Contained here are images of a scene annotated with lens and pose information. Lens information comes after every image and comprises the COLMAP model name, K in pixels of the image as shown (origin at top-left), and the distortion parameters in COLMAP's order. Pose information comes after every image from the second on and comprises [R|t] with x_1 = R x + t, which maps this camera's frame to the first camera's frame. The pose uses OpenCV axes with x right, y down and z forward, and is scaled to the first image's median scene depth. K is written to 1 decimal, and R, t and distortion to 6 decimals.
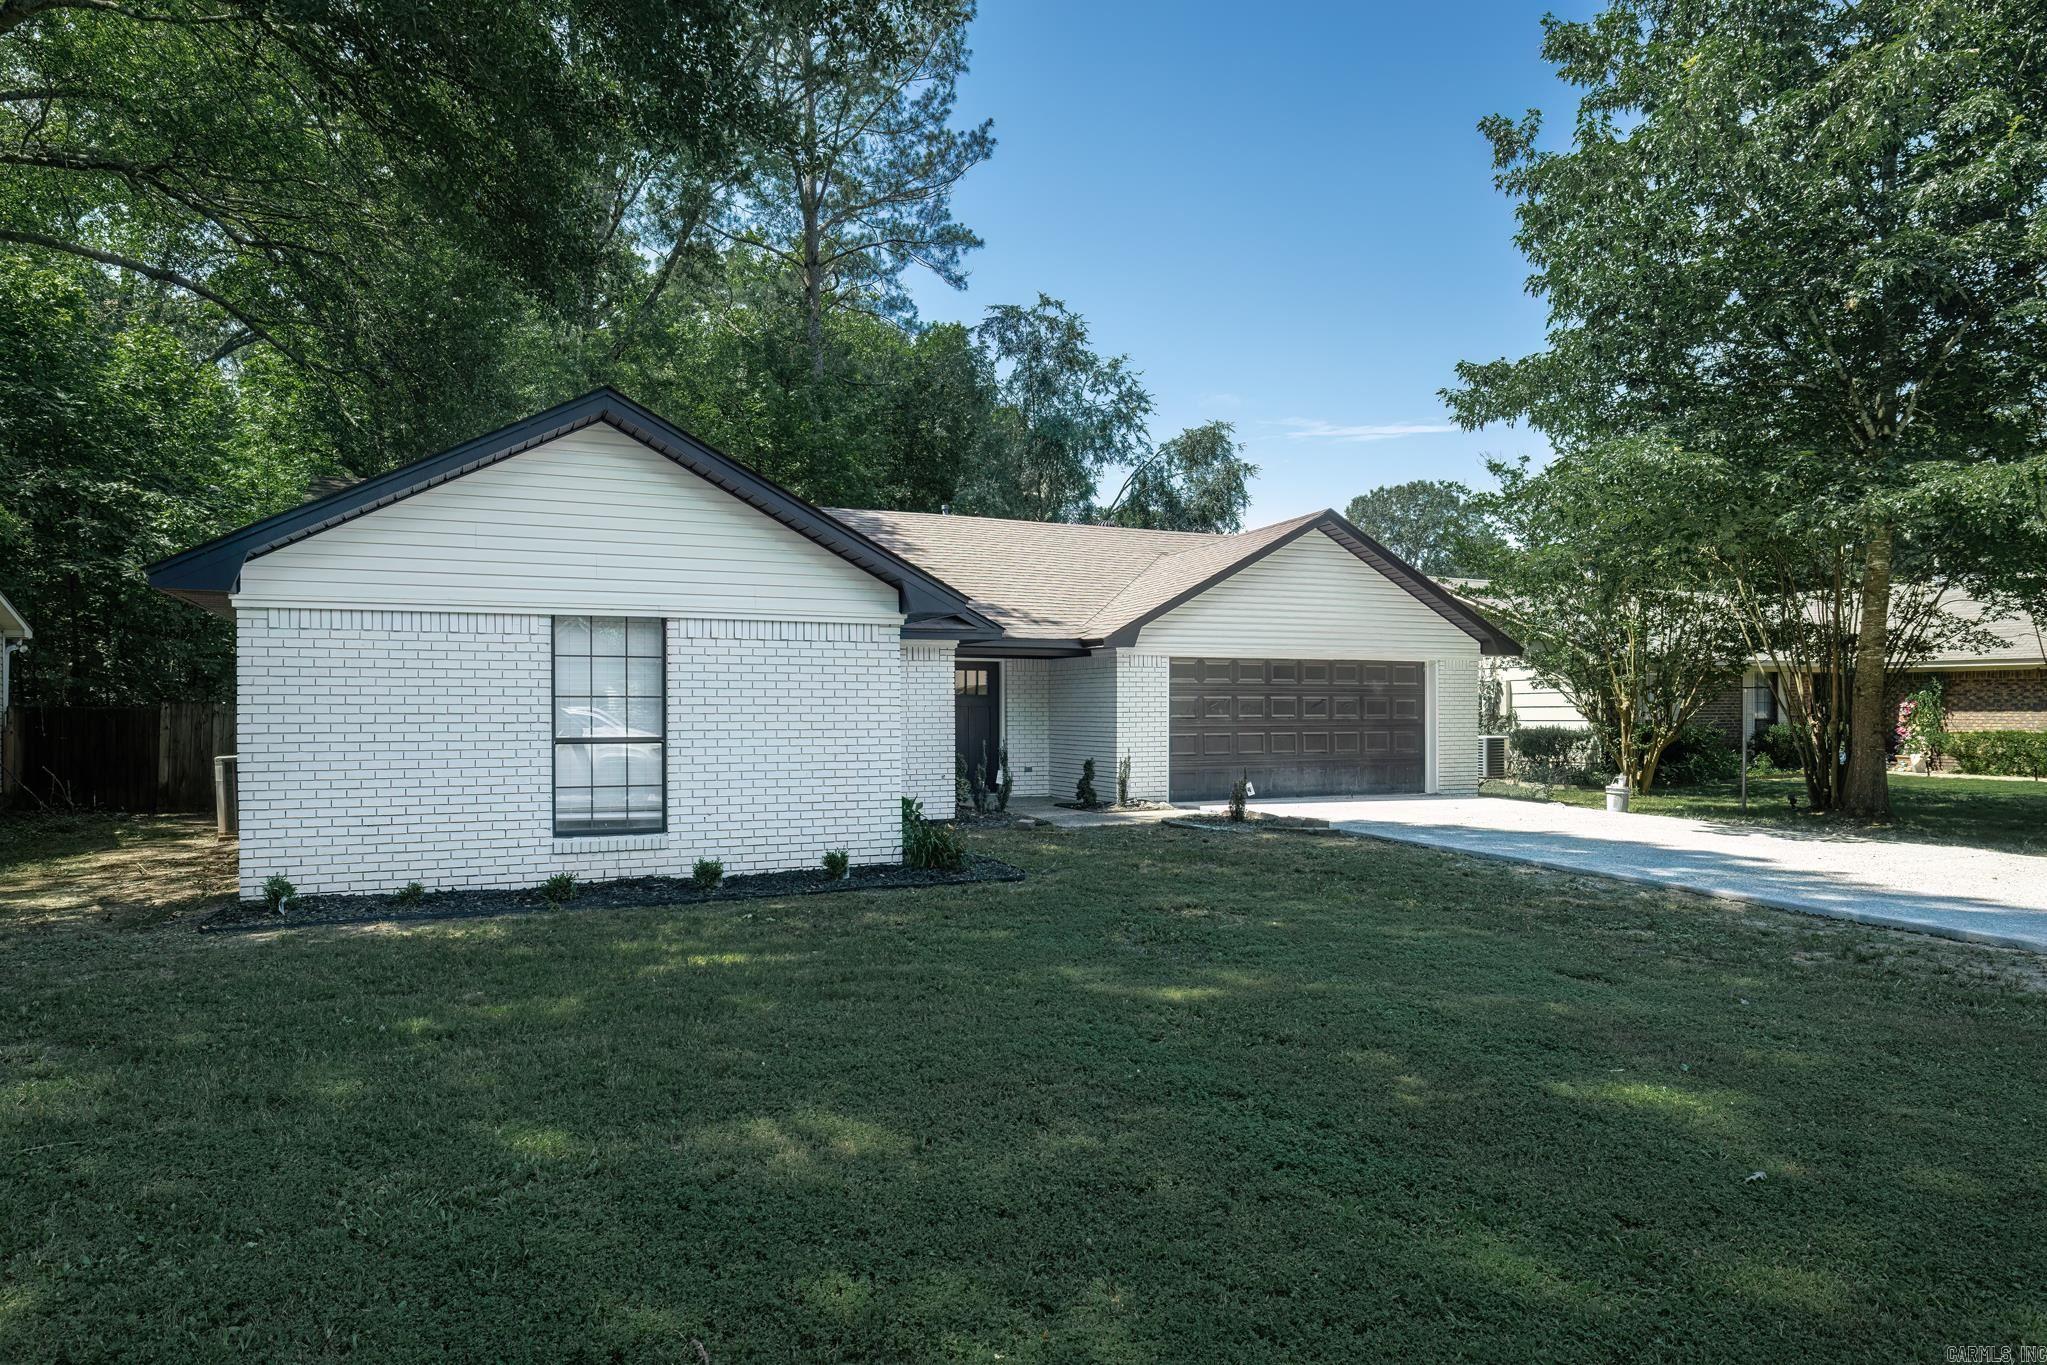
lens RADIAL K [[1345.5, 0, 1023.5], [0, 1345.5, 682.5], [0, 0, 1]] dist [-0.001113, -0.000148]
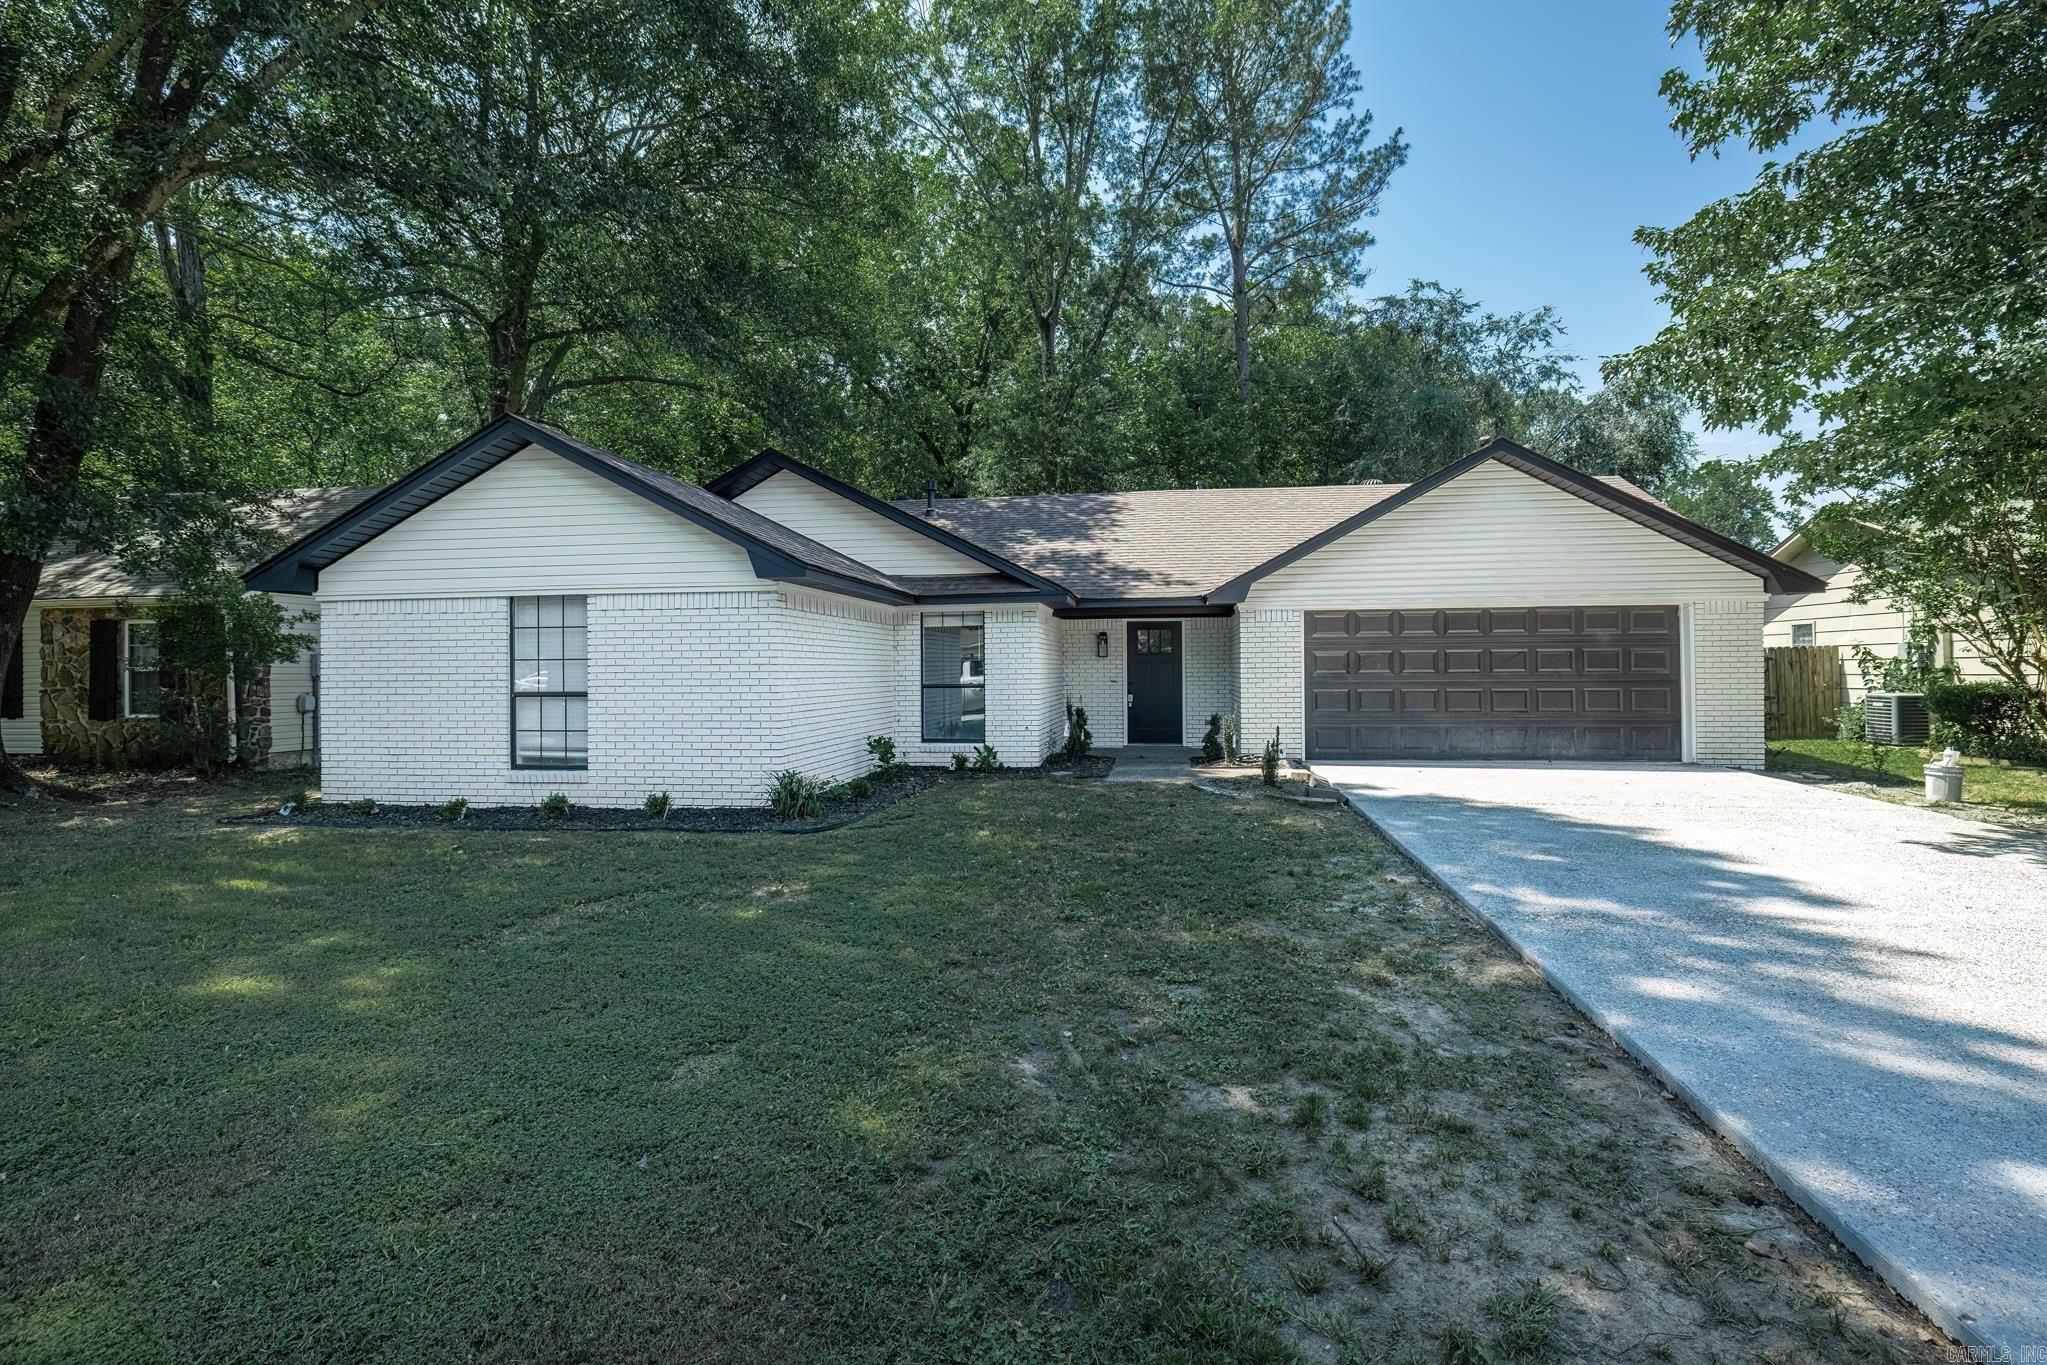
lens RADIAL K [[1009.3, 0, 1021.7], [0, 1009.3, 647.4], [0, 0, 1]] dist [-0.000997, -0.000055]
pose [[0.824203, -0.018102, -0.566005, 0.412770], [0.018753, 0.999813, -0.004669, 0.008406], [0.565984, -0.006766, 0.824388, 0.330712]]
